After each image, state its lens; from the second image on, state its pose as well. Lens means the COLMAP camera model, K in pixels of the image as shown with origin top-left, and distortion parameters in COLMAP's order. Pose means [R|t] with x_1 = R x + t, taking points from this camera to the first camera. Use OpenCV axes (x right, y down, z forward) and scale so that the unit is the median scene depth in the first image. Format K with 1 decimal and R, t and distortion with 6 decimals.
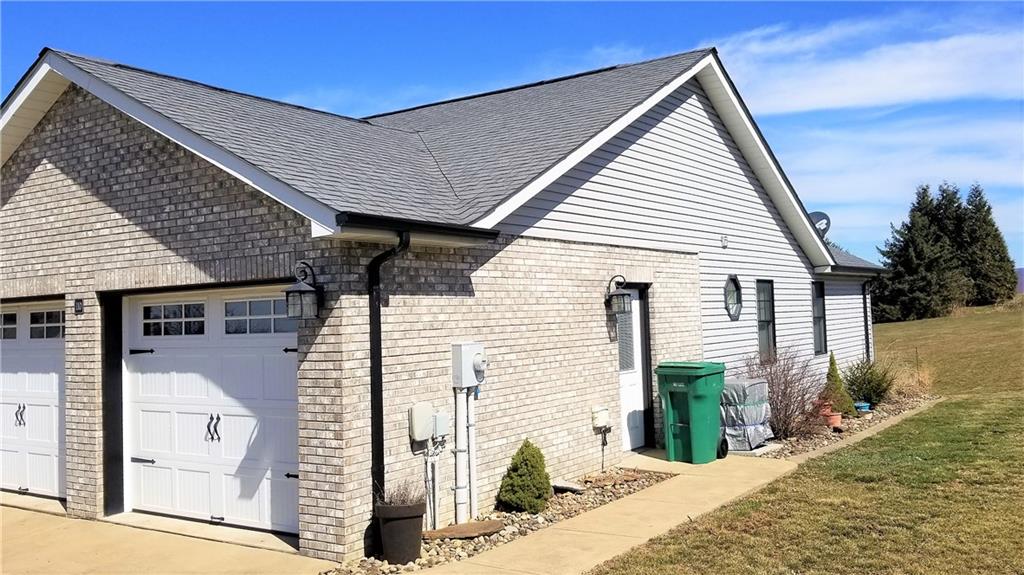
lens RADIAL K [[821.4, 0, 508.8], [0, 821.4, 310.1], [0, 0, 1]] dist [0.124479, -0.155404]
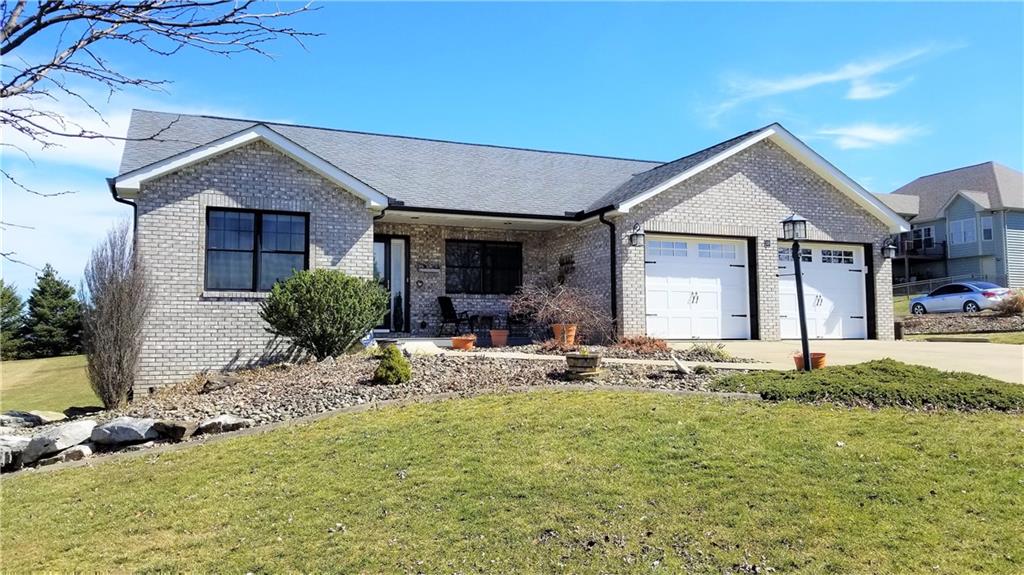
lens RADIAL K [[821.4, 0, 508.8], [0, 821.4, 310.1], [0, 0, 1]] dist [0.124479, -0.155404]
pose [[0.537472, 0.055491, 0.841454, -2.866350], [-0.026415, 0.998451, -0.048972, 0.310785], [-0.842868, 0.004094, 0.538105, 0.451064]]
